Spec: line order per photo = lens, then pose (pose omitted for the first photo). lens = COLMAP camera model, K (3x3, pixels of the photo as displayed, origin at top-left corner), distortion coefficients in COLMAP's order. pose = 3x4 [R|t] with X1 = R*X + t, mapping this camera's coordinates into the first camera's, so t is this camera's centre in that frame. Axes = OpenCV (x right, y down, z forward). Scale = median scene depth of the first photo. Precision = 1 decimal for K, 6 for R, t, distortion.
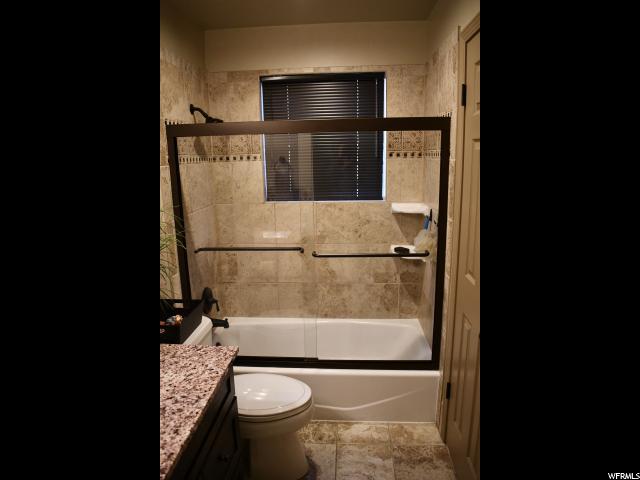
lens RADIAL K [[390.4, 0, 320.0], [0, 390.4, 240.0], [0, 0, 1]] dist [-0.091641, 0.000776]
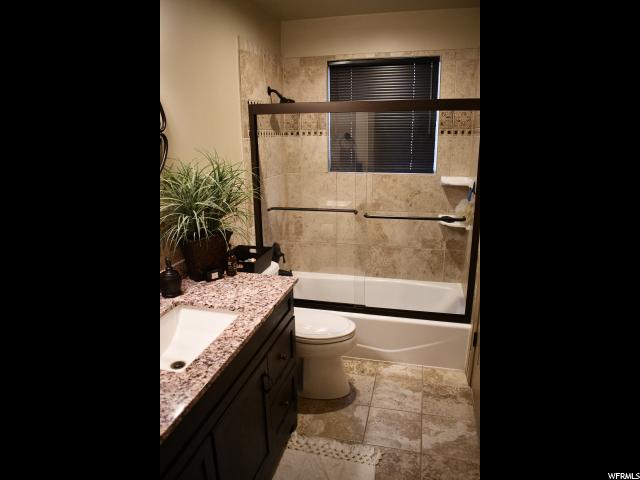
lens RADIAL K [[390.4, 0, 320.0], [0, 390.4, 240.0], [0, 0, 1]] dist [-0.091641, 0.000776]
pose [[0.984053, 0.053798, -0.169547, 0.042451], [-0.044501, 0.997315, 0.058167, 0.038531], [0.172221, -0.049695, 0.983804, -0.151714]]
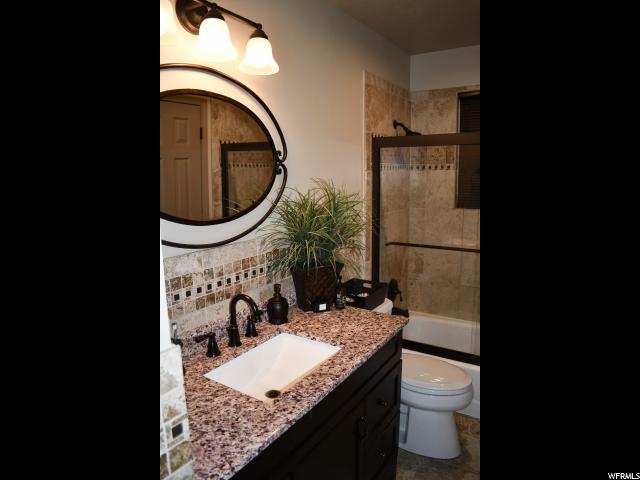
lens RADIAL K [[390.4, 0, 320.0], [0, 390.4, 240.0], [0, 0, 1]] dist [-0.091641, 0.000776]
pose [[0.872067, 0.089214, -0.481187, 0.058082], [-0.105762, 0.994365, -0.007316, 0.038999], [0.477822, 0.057271, 0.876588, -0.113566]]
